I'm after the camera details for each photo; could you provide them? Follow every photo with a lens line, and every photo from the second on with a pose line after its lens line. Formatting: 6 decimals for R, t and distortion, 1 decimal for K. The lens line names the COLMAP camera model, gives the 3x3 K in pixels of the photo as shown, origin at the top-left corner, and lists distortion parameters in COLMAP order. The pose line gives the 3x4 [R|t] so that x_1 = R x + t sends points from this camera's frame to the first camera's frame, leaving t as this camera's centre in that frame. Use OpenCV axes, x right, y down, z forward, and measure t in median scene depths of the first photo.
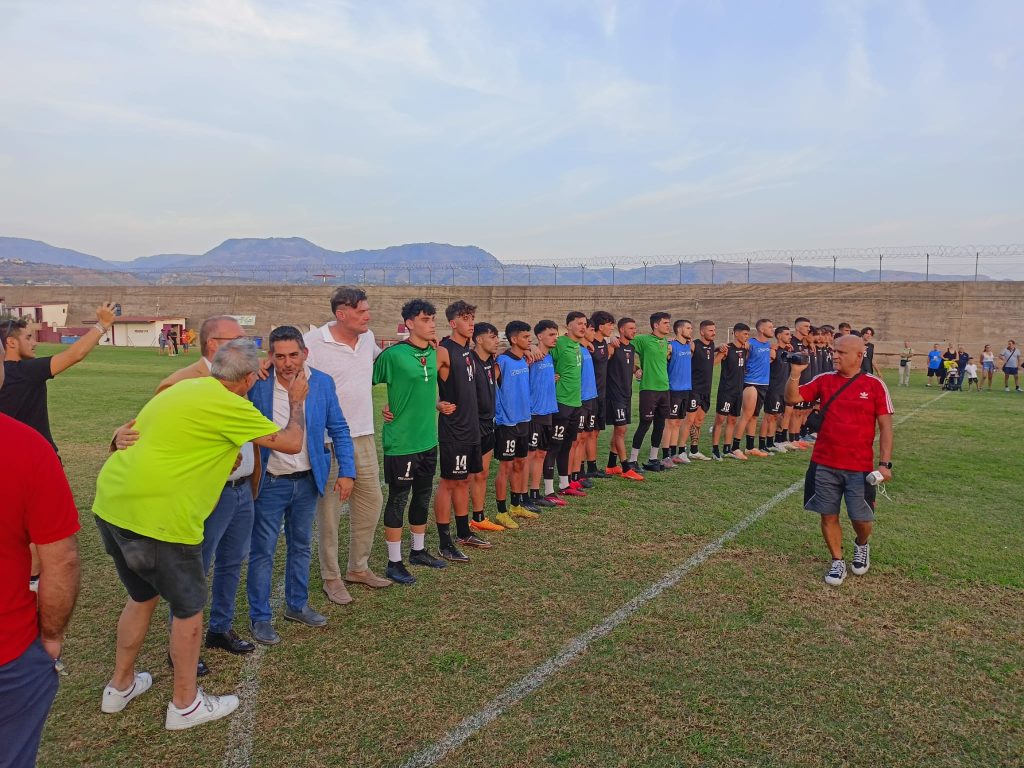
lens RADIAL K [[770.9, 0, 522.0], [0, 770.9, 376.3], [0, 0, 1]] dist [0.030399, -0.007324]
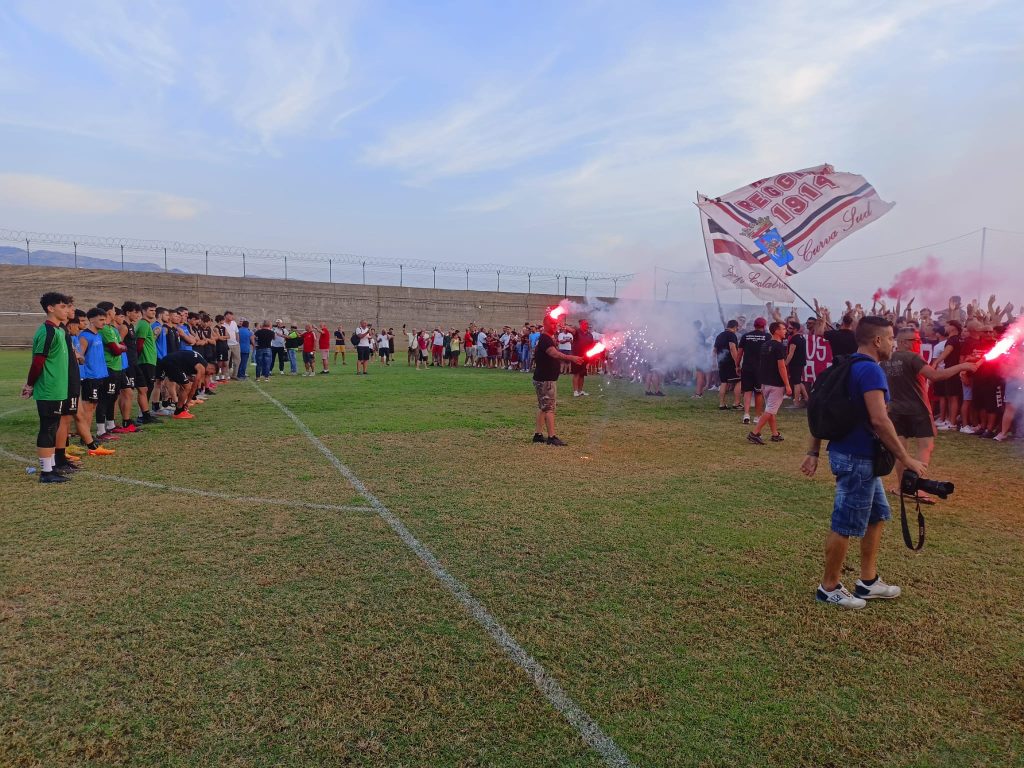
lens RADIAL K [[816.7, 0, 531.2], [0, 816.7, 360.1], [0, 0, 1]] dist [0.048493, -0.045558]
pose [[0.565519, -0.037008, 0.823904, -0.172496], [0.041416, 0.999007, 0.016446, 0.006549], [-0.823694, 0.024823, 0.566490, -0.109100]]
